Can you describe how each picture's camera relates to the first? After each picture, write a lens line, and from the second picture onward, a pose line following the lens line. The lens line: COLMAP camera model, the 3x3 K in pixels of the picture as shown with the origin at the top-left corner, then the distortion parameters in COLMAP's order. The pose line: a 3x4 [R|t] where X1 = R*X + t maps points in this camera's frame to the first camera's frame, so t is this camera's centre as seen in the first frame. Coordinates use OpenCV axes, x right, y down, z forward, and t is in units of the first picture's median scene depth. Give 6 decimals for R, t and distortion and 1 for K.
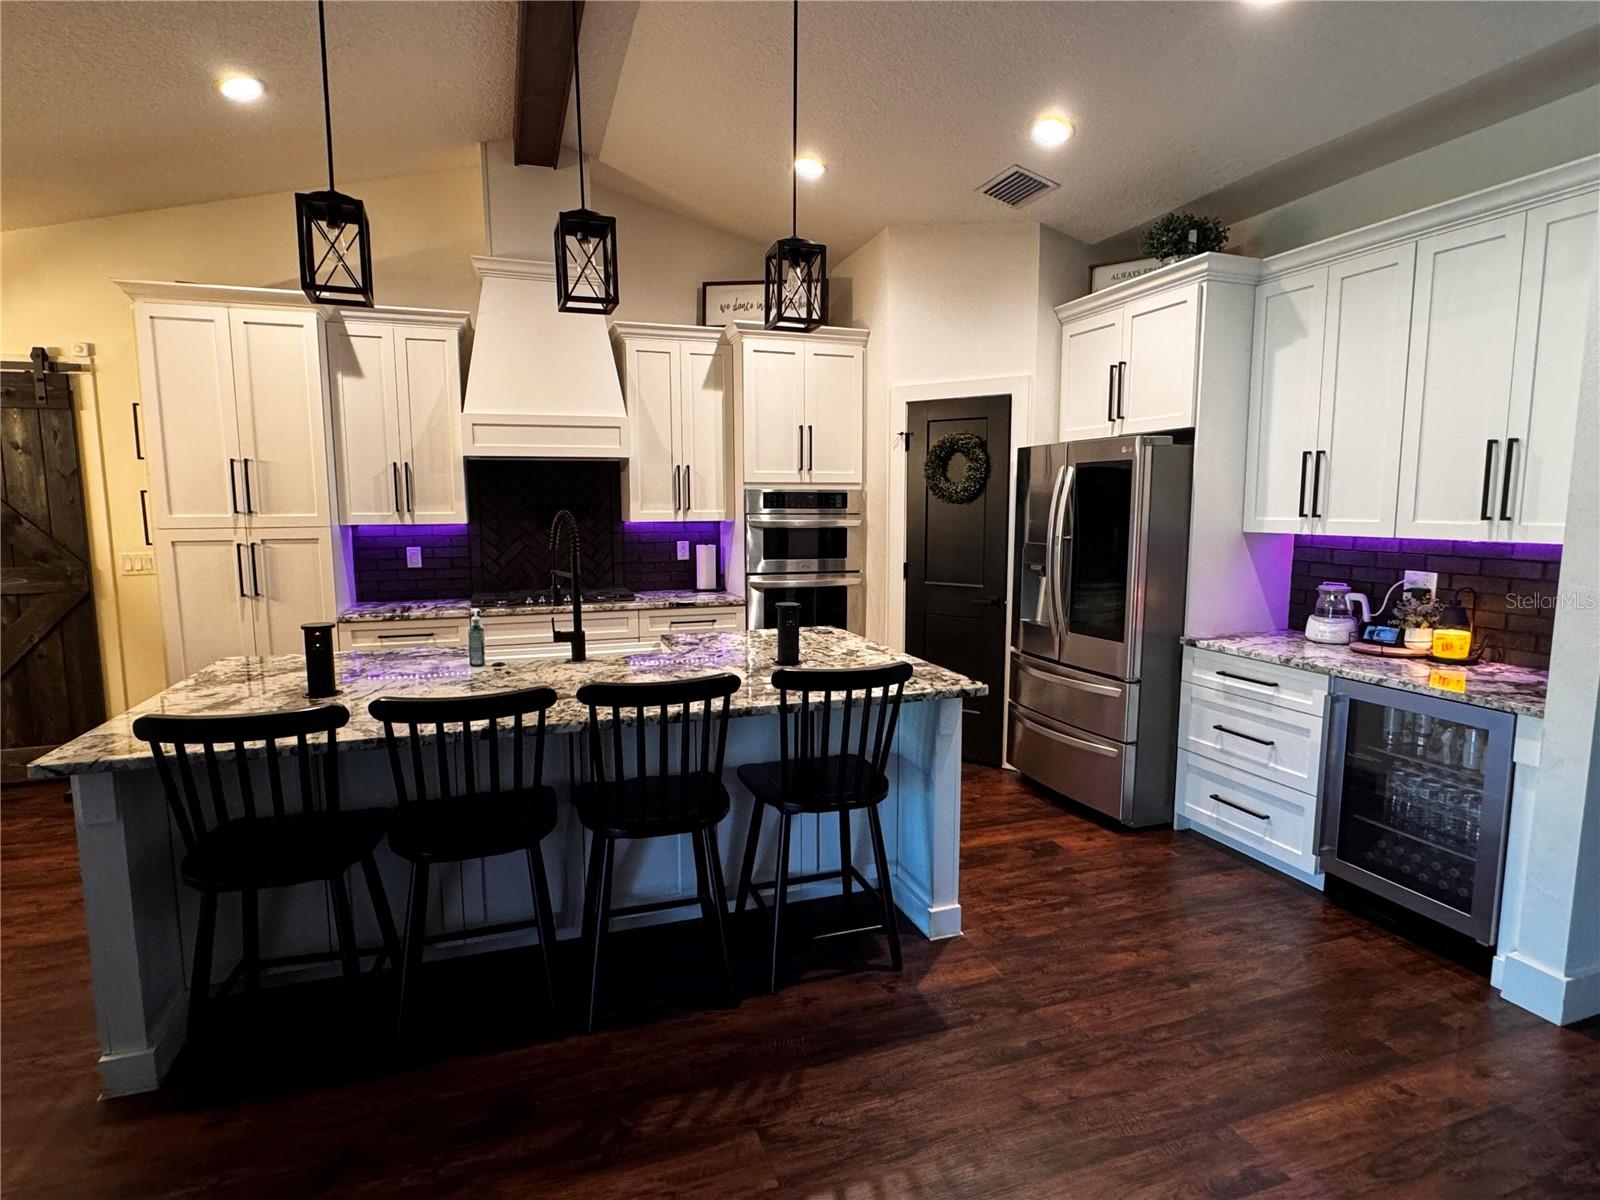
lens RADIAL K [[841.6, 0, 790.2], [0, 841.6, 602.6], [0, 0, 1]] dist [-0.000680, -0.001096]
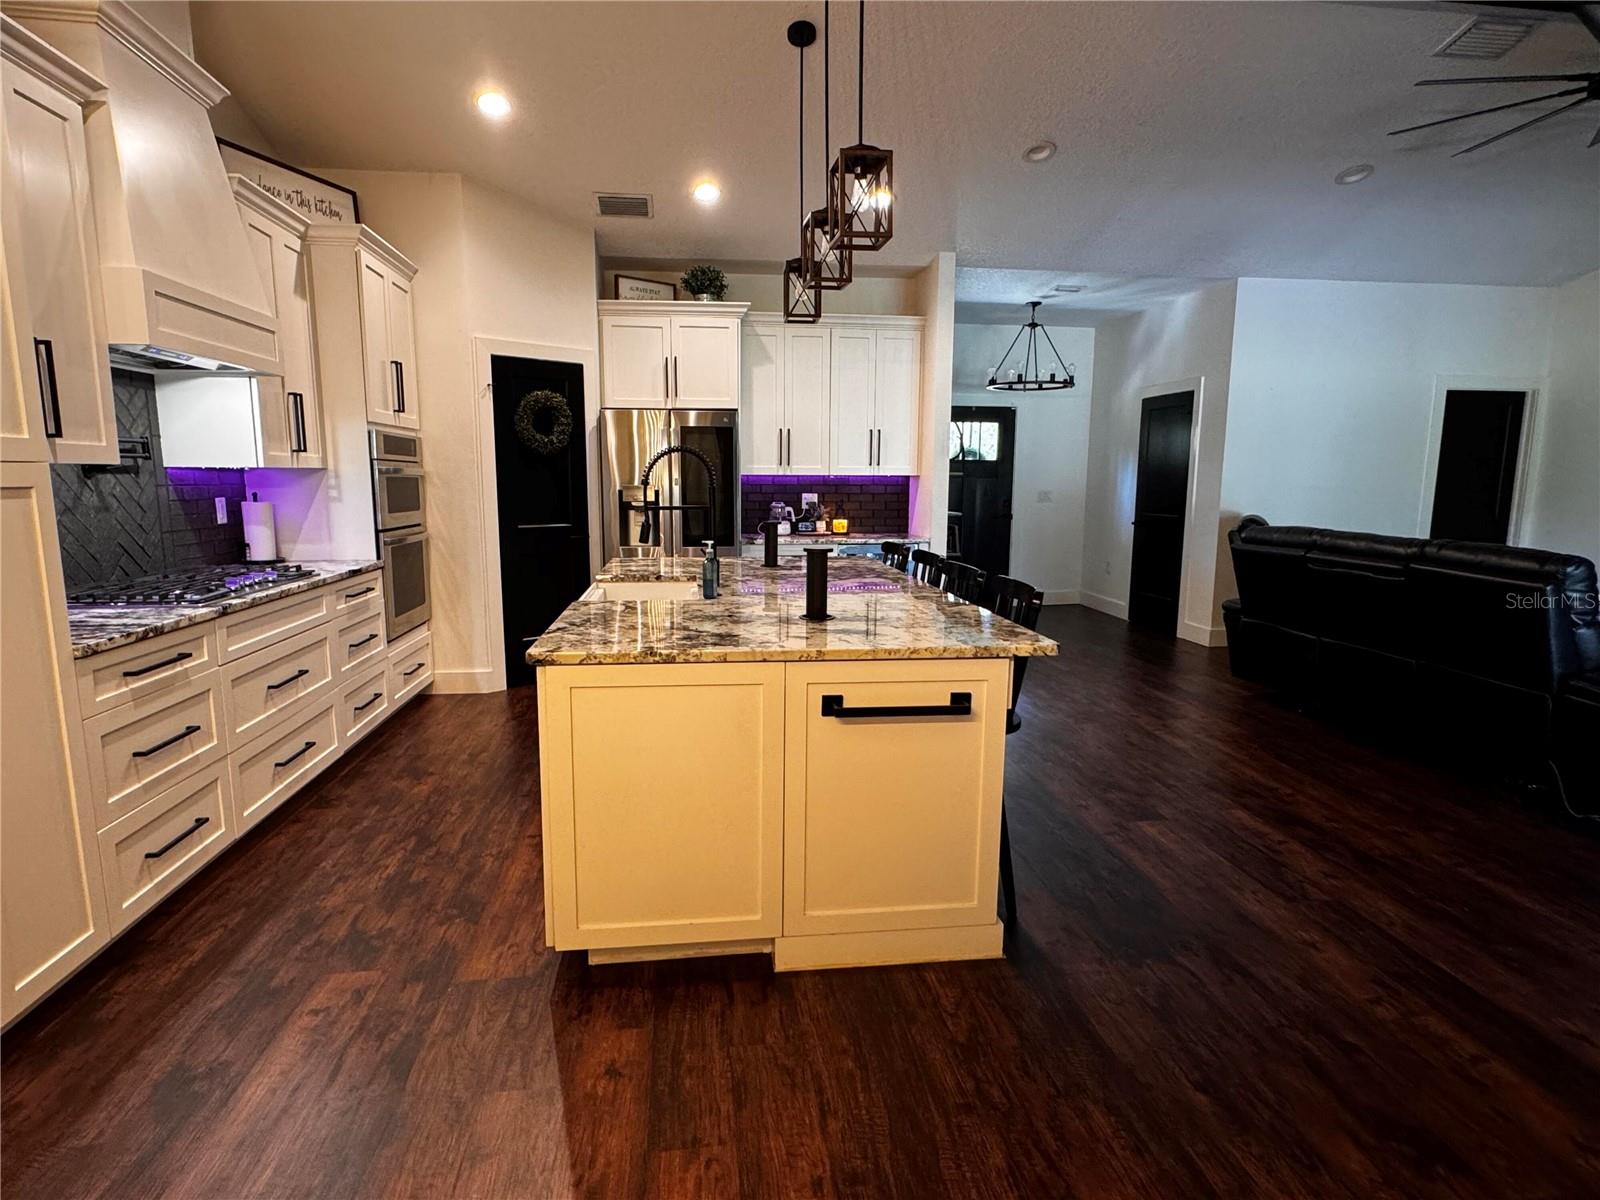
lens RADIAL K [[841.6, 0, 793.5], [0, 841.6, 602.5], [0, 0, 1]] dist [-0.000680, -0.001096]
pose [[0.202519, -0.141588, 0.968989, -1.112932], [0.113413, 0.986225, 0.120404, -0.024622], [-0.972689, 0.085512, 0.215787, 0.580565]]
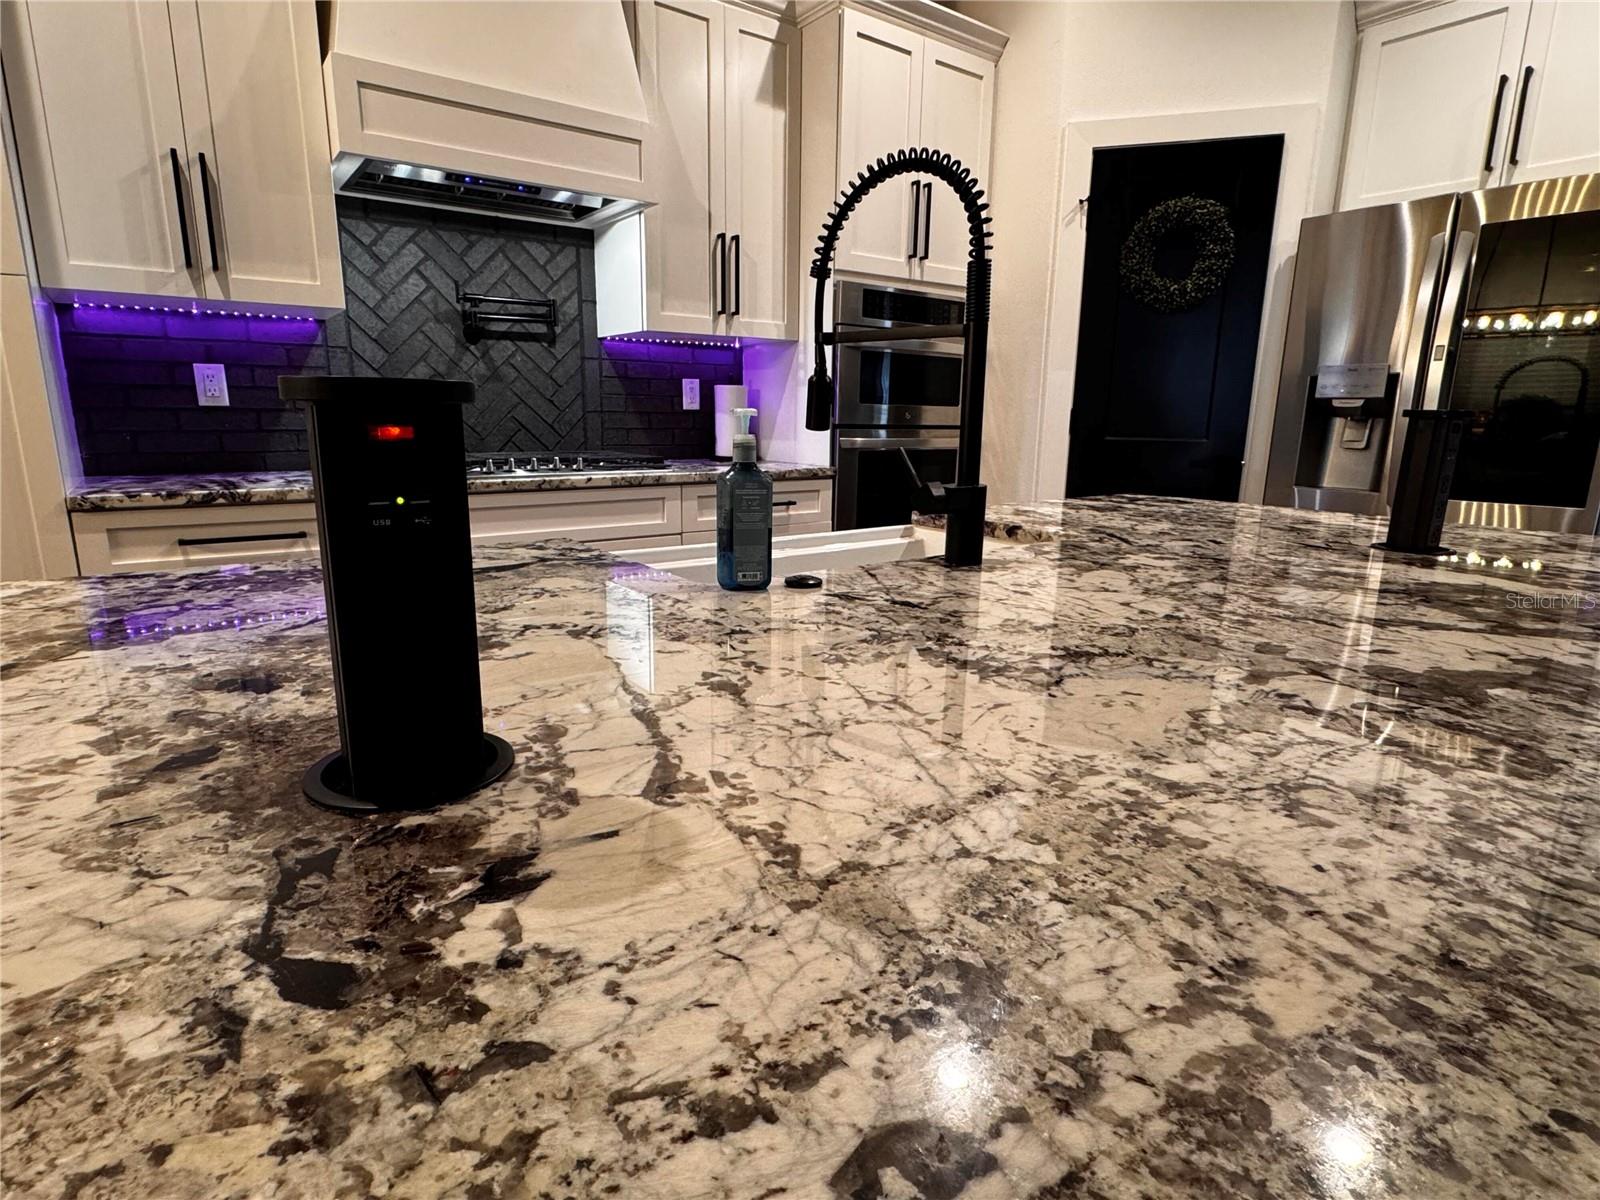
lens RADIAL K [[841.6, 0, 783.2], [0, 841.6, 602.0], [0, 0, 1]] dist [-0.000680, -0.001096]
pose [[0.955470, -0.051218, 0.290610, -0.380879], [0.020694, 0.994027, 0.107152, 0.037734], [-0.294363, -0.096366, 0.950823, 0.575177]]
